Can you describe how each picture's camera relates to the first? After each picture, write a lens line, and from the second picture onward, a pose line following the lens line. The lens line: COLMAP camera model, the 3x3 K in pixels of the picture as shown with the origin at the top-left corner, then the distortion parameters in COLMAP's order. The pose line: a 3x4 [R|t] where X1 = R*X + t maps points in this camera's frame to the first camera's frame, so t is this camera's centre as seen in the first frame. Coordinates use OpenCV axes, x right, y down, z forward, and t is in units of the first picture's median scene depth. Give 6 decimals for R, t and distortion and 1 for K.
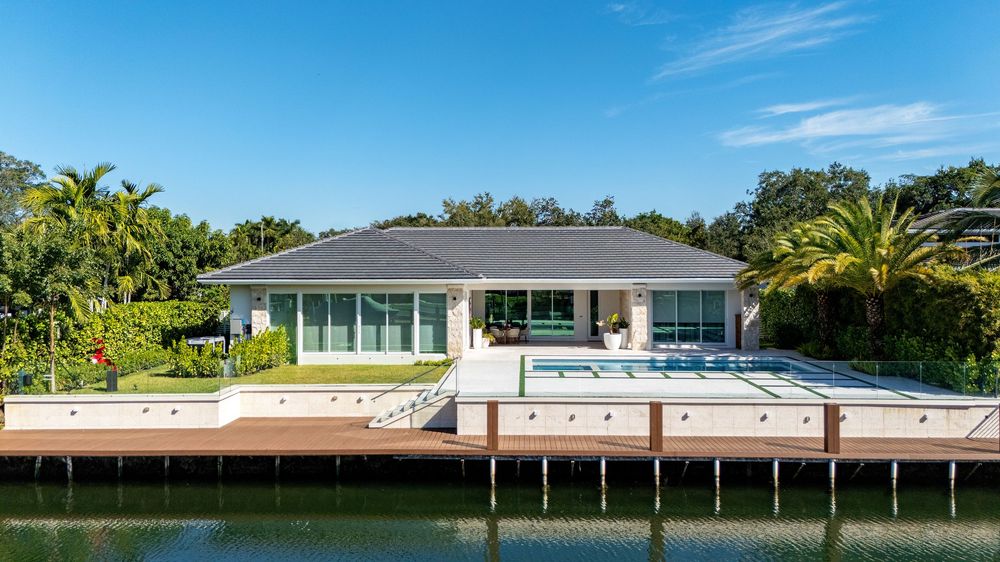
lens RADIAL K [[755.2, 0, 500.0], [0, 755.2, 281.0], [0, 0, 1]] dist [0.067552, 0.001719]
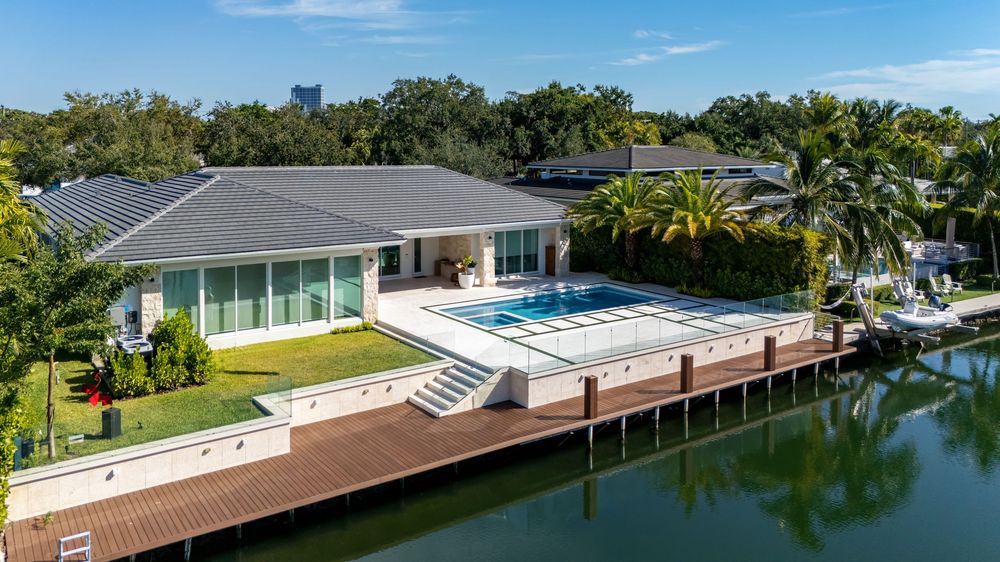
lens RADIAL K [[744.6, 0, 500.0], [0, 744.6, 281.0], [0, 0, 1]] dist [0.040341, -0.003354]
pose [[0.798824, -0.100077, 0.593182, -0.488762], [-0.000154, 0.986031, 0.166563, -0.107008], [-0.601565, -0.133146, 0.787649, 0.145546]]
